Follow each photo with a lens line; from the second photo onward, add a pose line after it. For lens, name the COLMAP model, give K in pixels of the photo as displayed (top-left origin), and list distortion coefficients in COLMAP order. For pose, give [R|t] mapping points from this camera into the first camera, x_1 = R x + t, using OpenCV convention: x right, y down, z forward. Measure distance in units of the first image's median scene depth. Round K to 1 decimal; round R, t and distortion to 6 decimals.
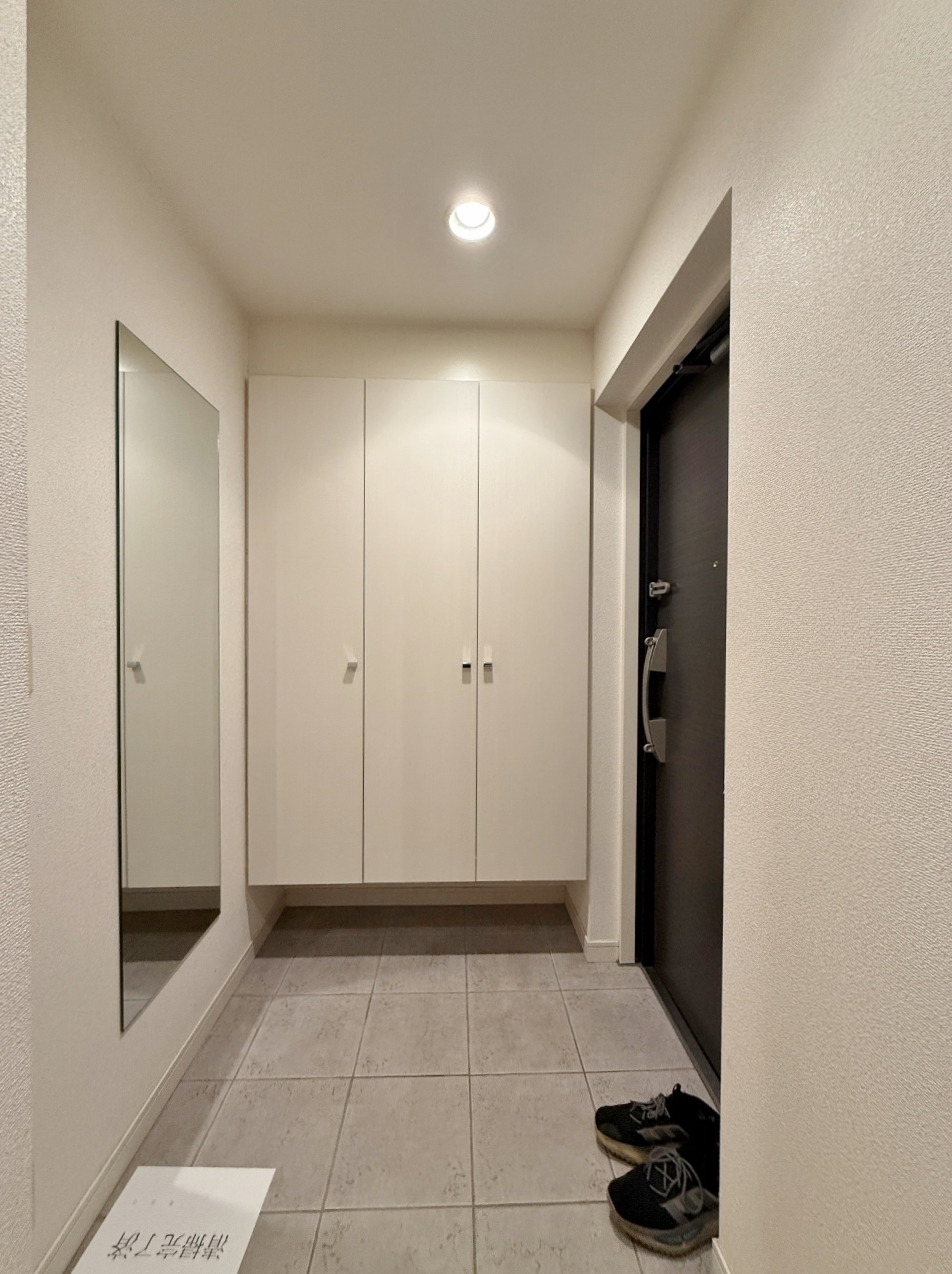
lens RADIAL K [[509.3, 0, 477.5], [0, 509.3, 632.5], [0, 0, 1]] dist [-0.002363, 0.001032]
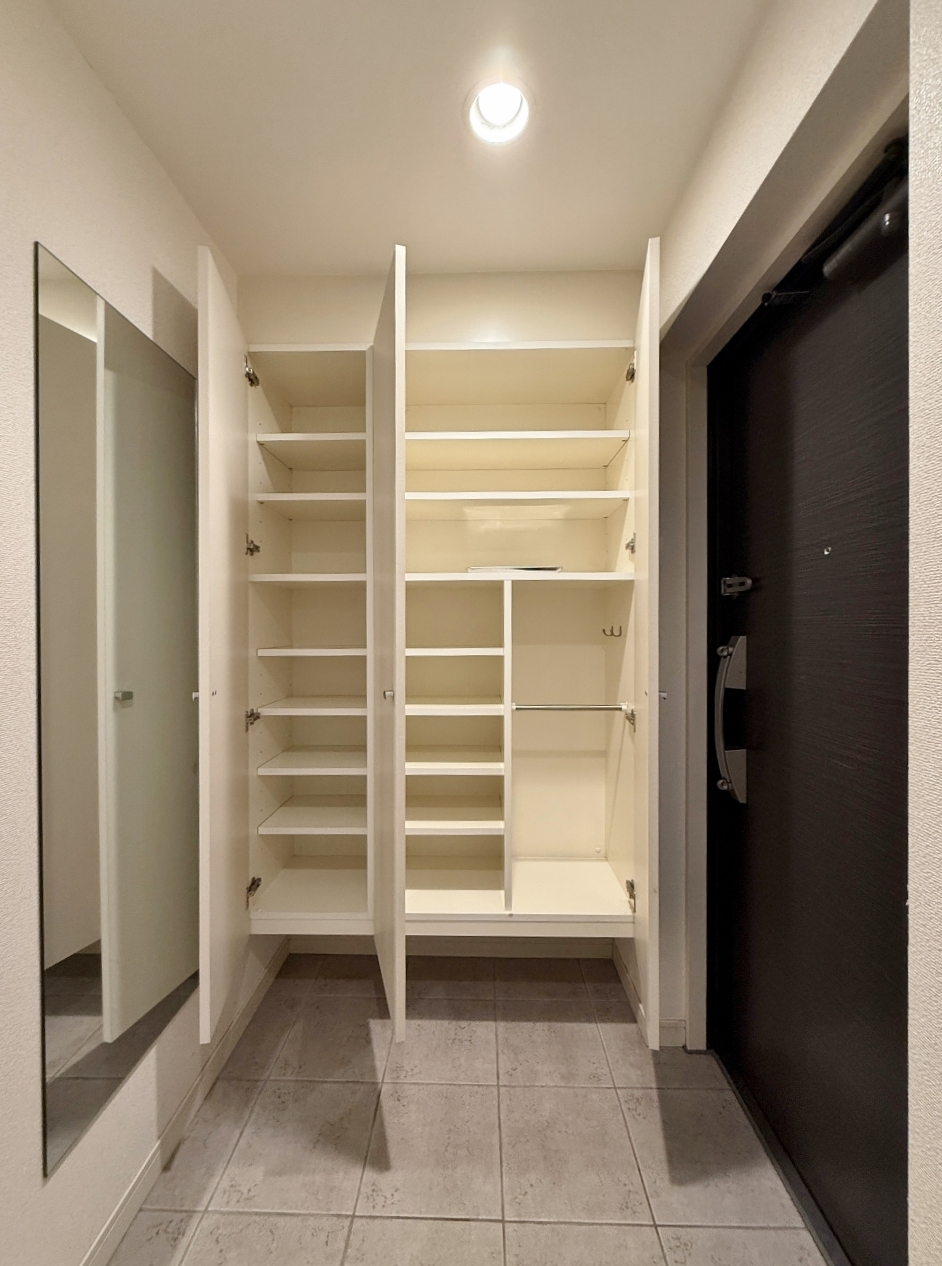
lens RADIAL K [[506.1, 0, 472.0], [0, 506.1, 636.0], [0, 0, 1]] dist [-0.002363, 0.001032]
pose [[0.998042, -0.006343, -0.062223, -0.008820], [0.006573, 0.999972, 0.003493, -0.014263], [0.062199, -0.003895, 0.998056, 0.214441]]
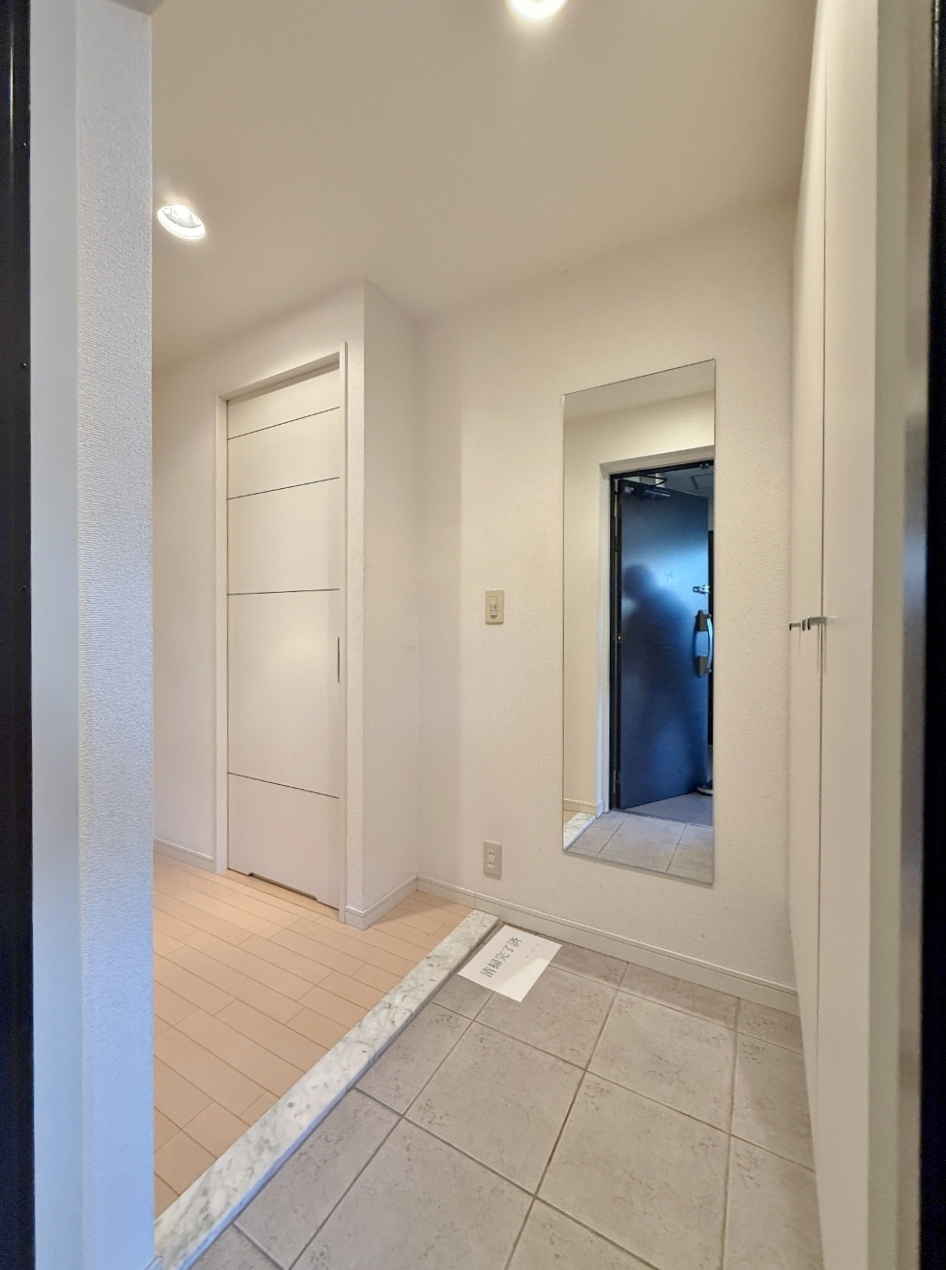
lens RADIAL K [[507.7, 0, 472.4], [0, 507.7, 633.5], [0, 0, 1]] dist [-0.002363, 0.001032]
pose [[-0.533675, -0.000035, -0.845690, 0.554011], [-0.011395, 0.999910, 0.007149, 0.082341], [0.845613, 0.013452, -0.533627, 1.152651]]
